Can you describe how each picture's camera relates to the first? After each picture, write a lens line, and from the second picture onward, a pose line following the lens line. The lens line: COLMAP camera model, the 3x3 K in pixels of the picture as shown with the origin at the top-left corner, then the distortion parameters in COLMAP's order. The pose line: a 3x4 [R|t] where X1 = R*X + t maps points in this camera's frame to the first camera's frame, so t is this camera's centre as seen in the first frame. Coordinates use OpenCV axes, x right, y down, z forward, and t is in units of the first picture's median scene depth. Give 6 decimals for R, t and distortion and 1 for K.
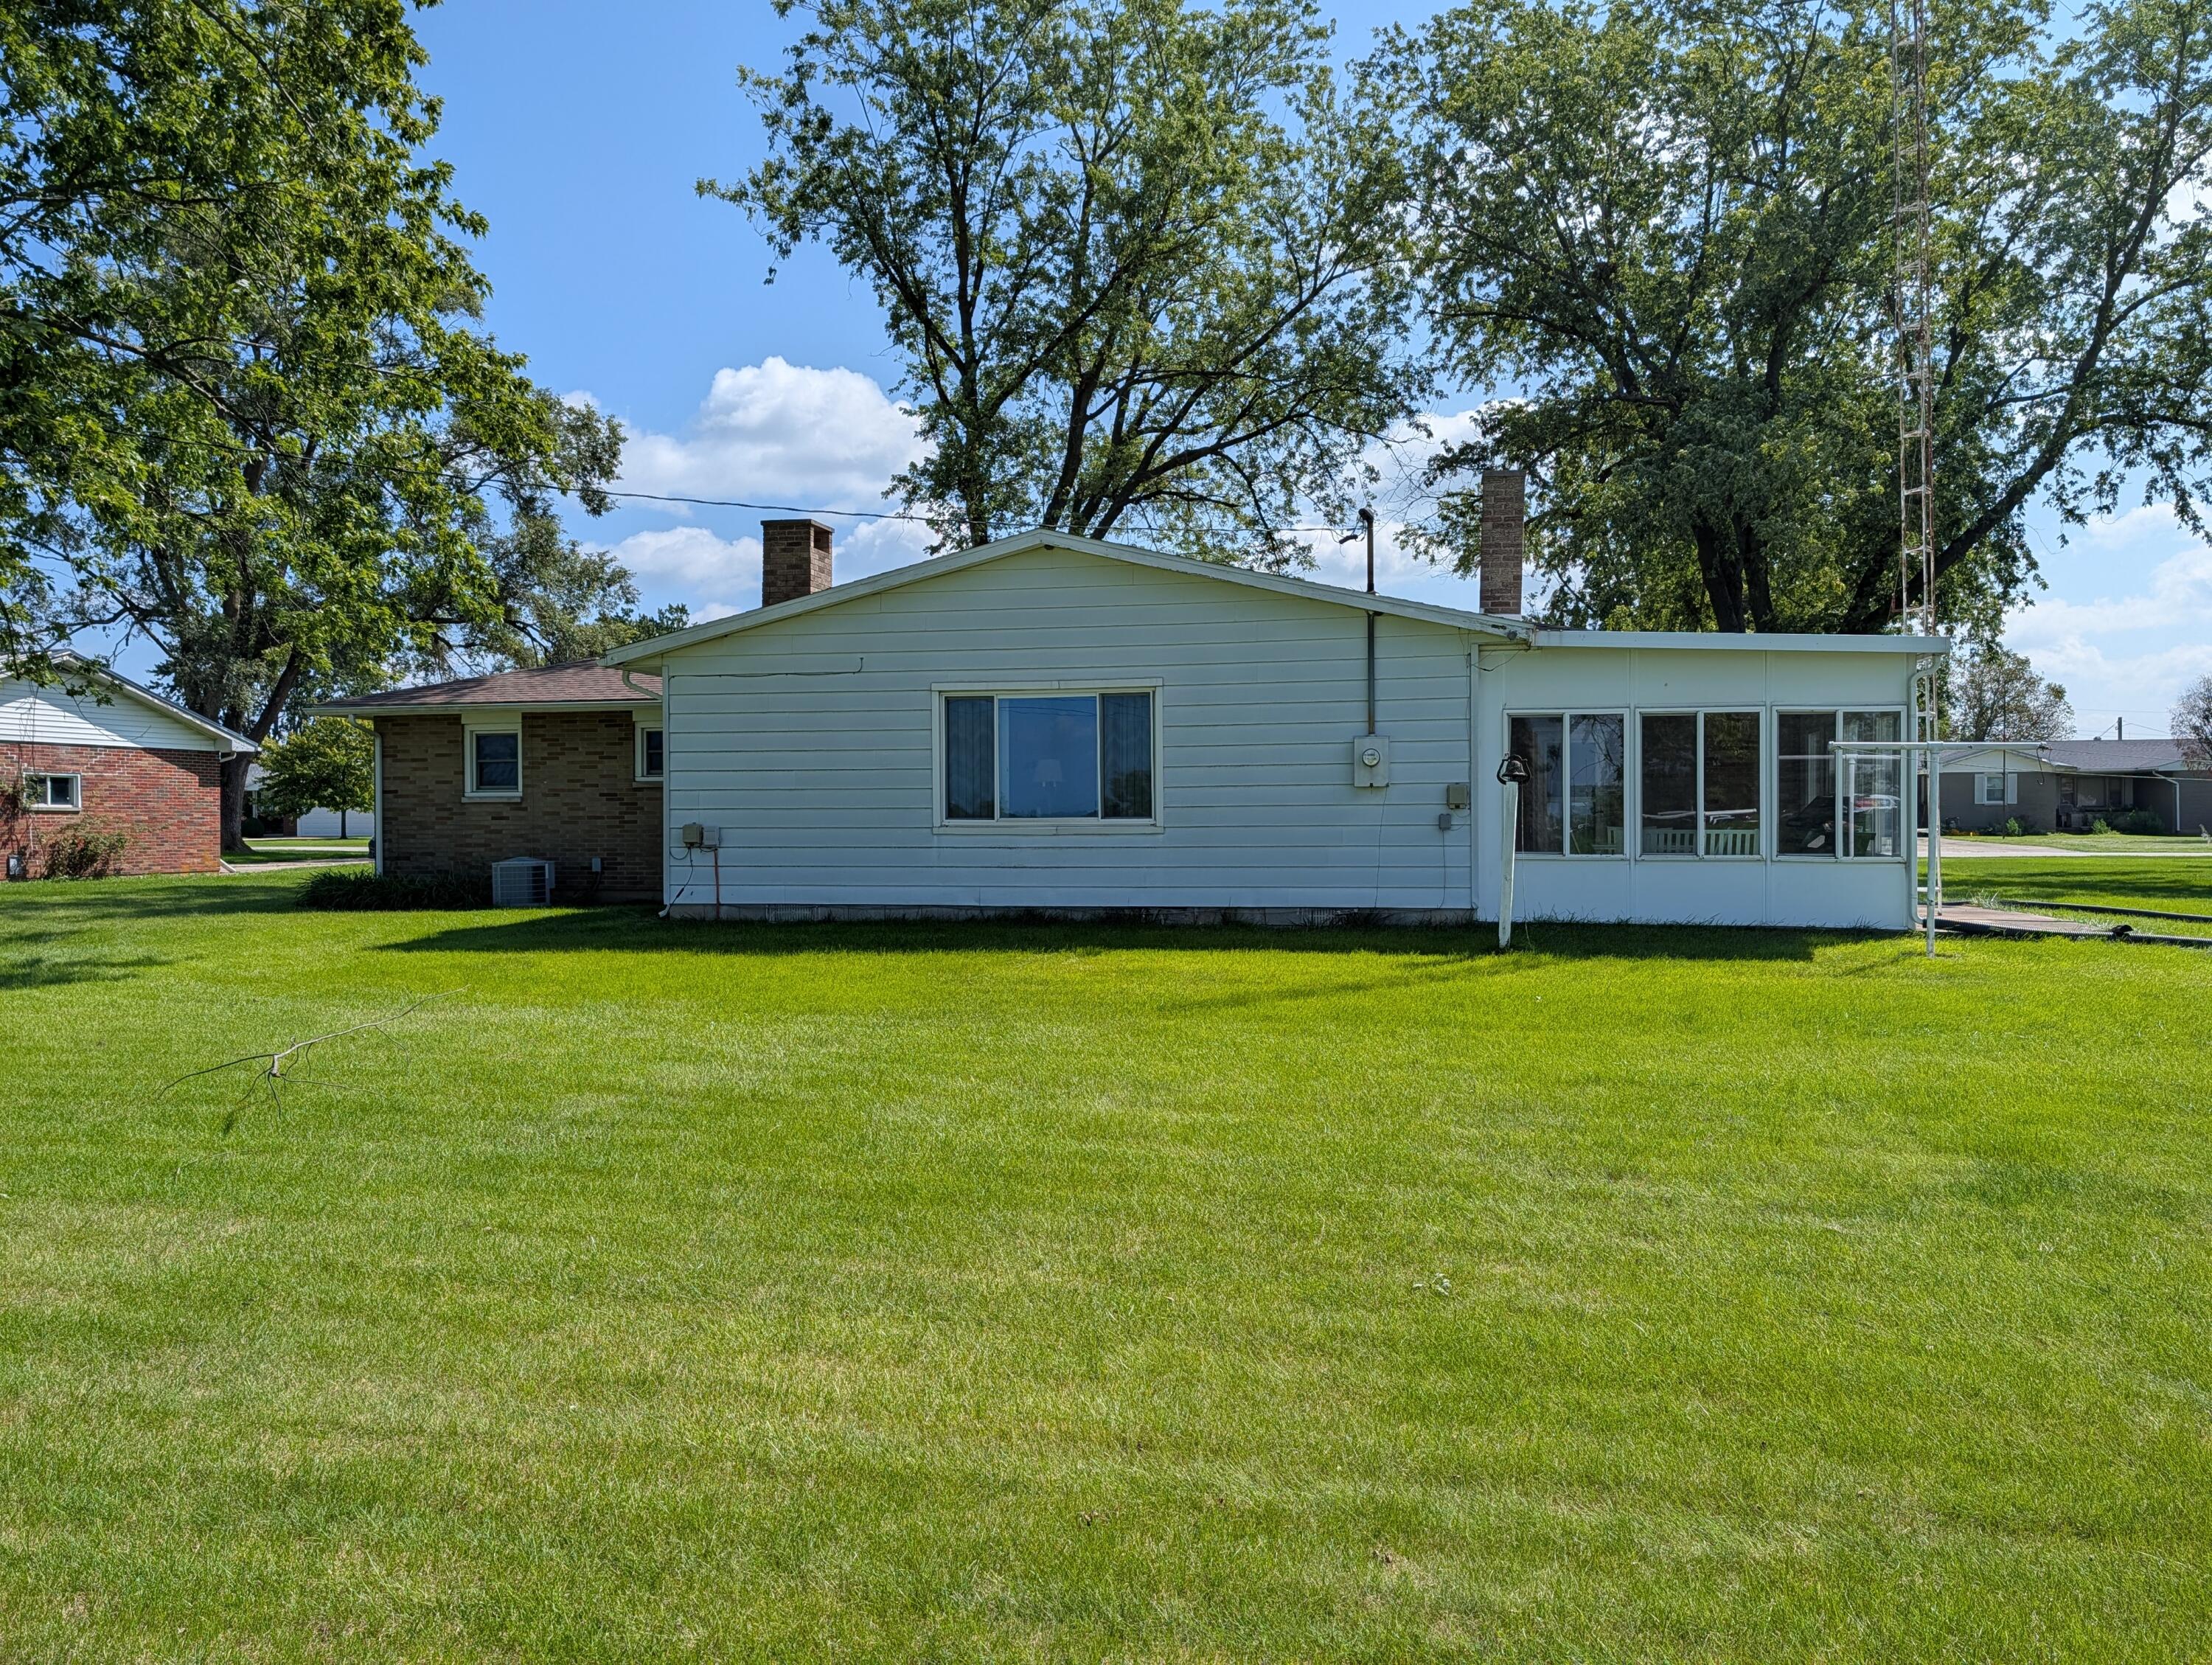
lens RADIAL K [[1655.4, 0, 1106.0], [0, 1655.4, 832.5], [0, 0, 1]] dist [0.073570, 0.000707]
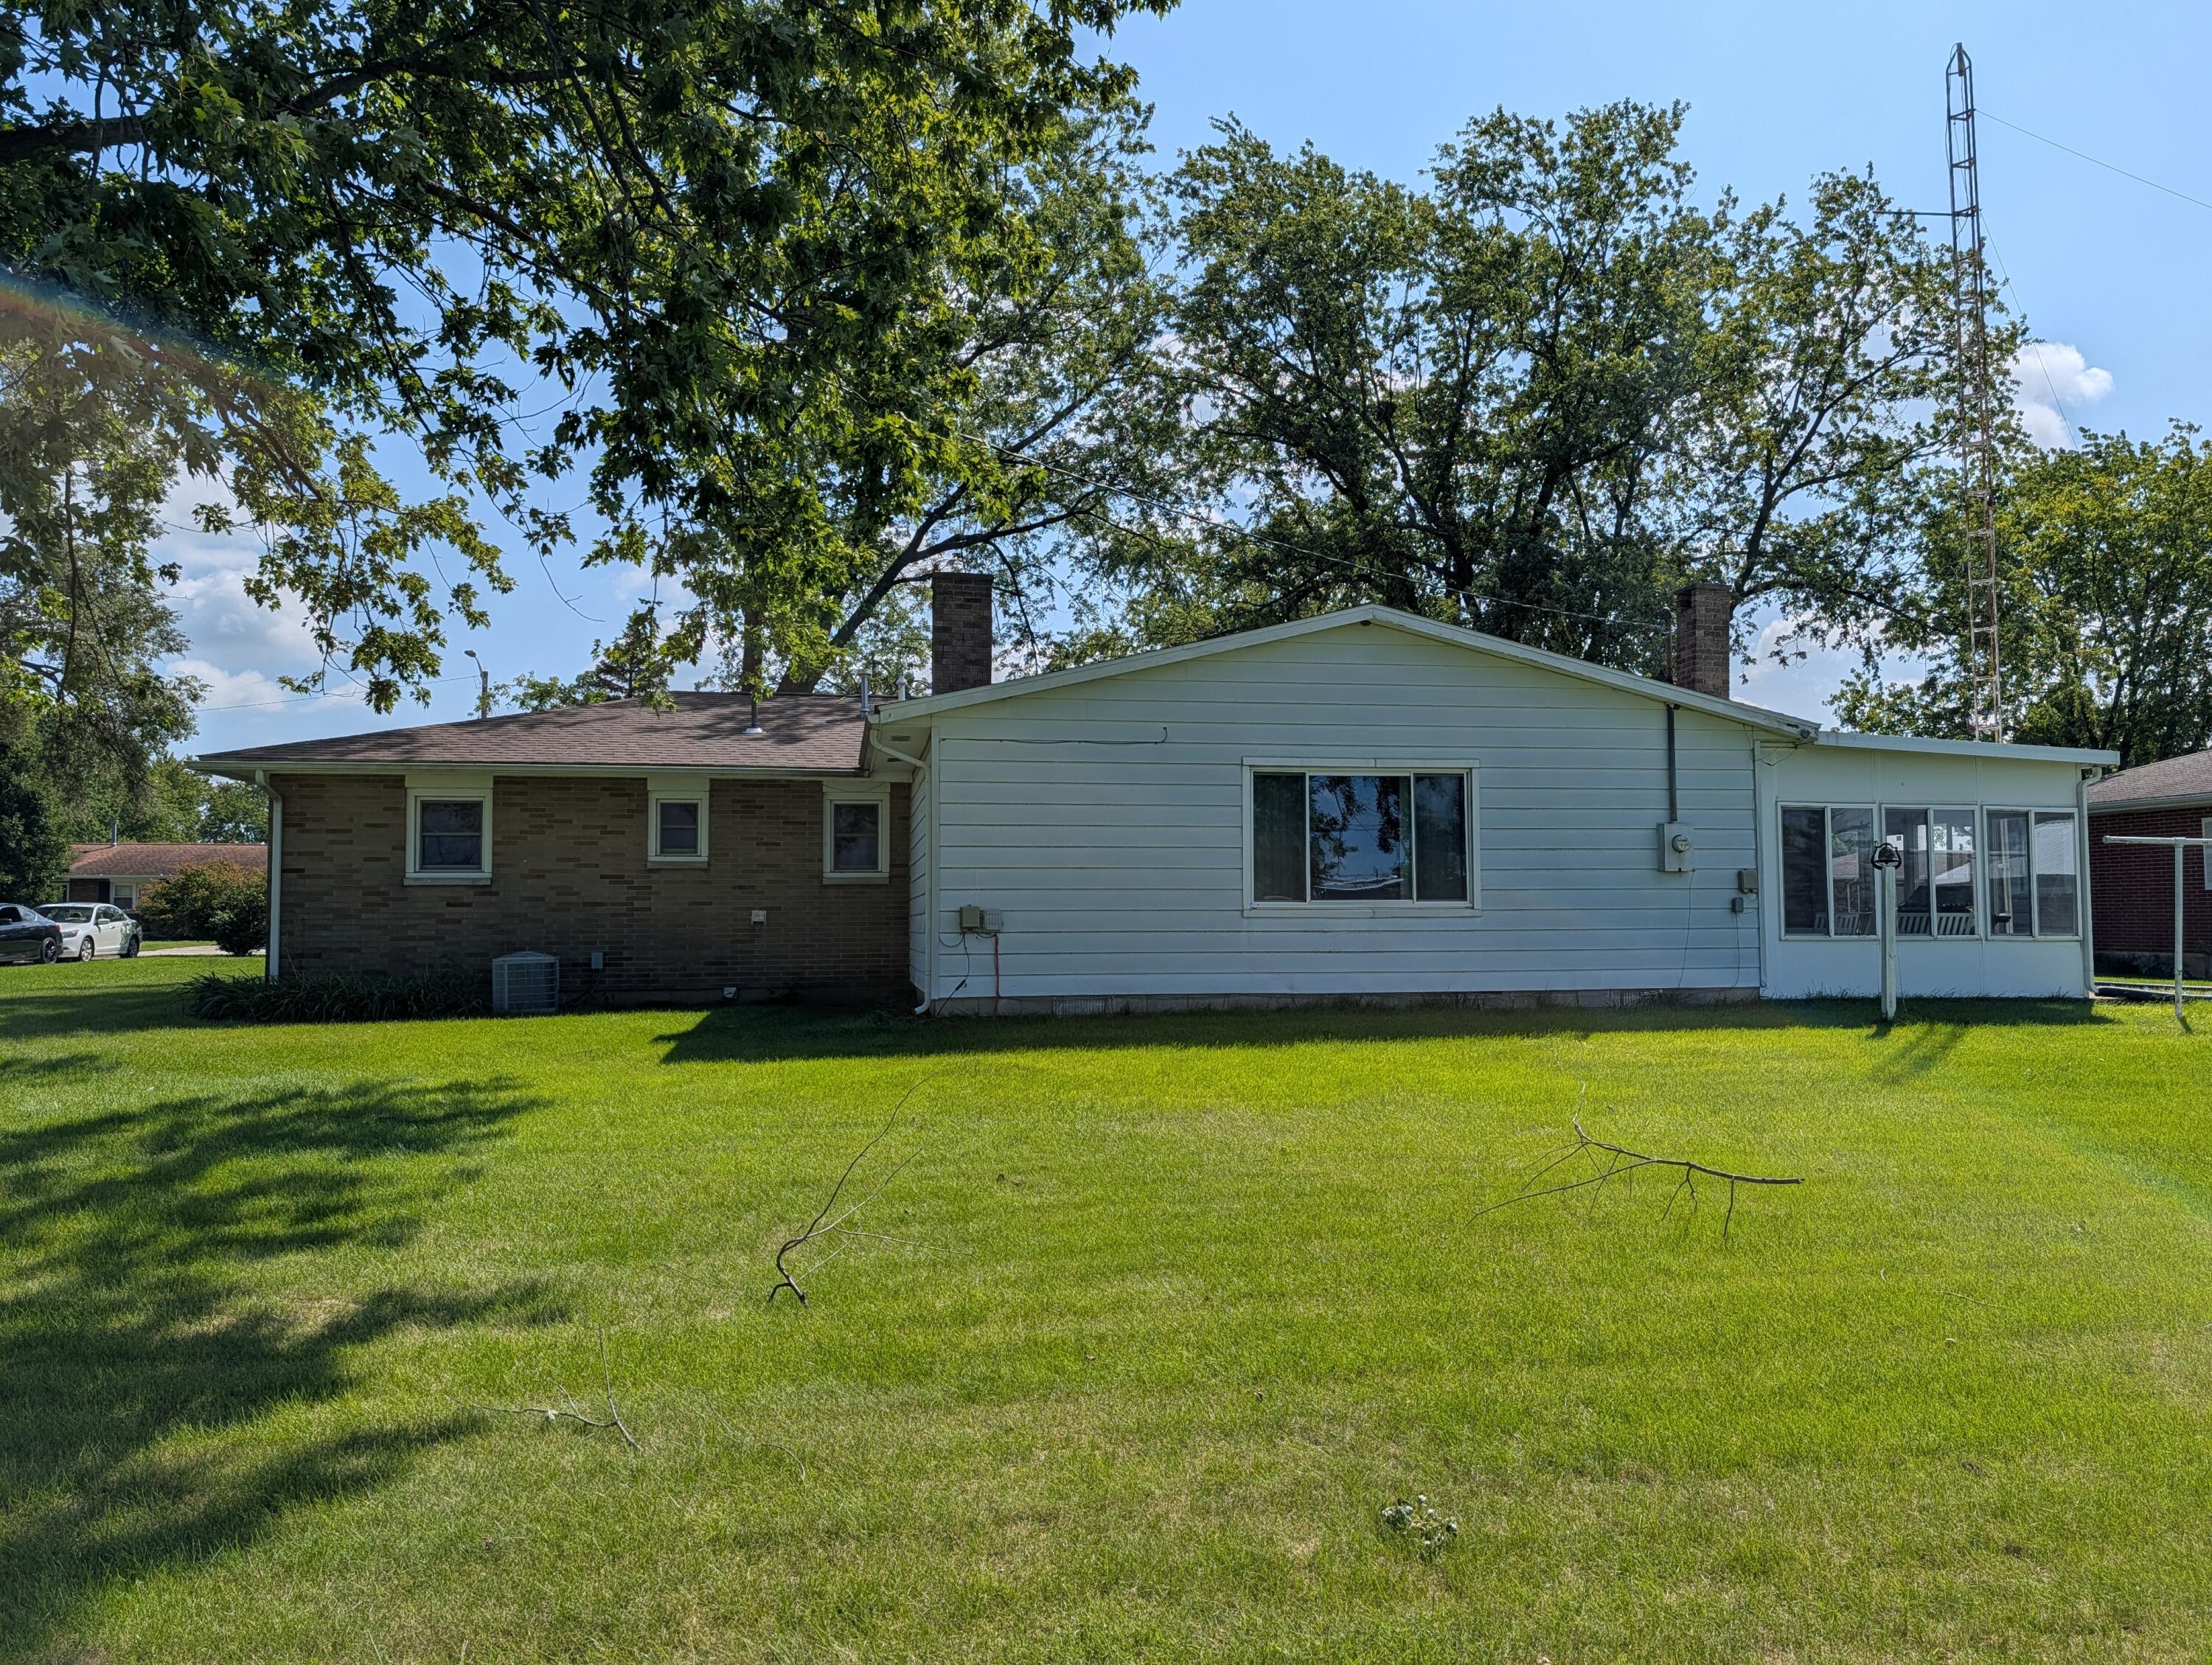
lens RADIAL K [[1655.4, 0, 1106.0], [0, 1655.4, 832.5], [0, 0, 1]] dist [0.073570, 0.000707]
pose [[0.910169, 0.022802, 0.413610, -0.564047], [0.003713, 0.997995, -0.063189, 0.012125], [-0.414221, 0.059048, 0.908259, 0.179791]]
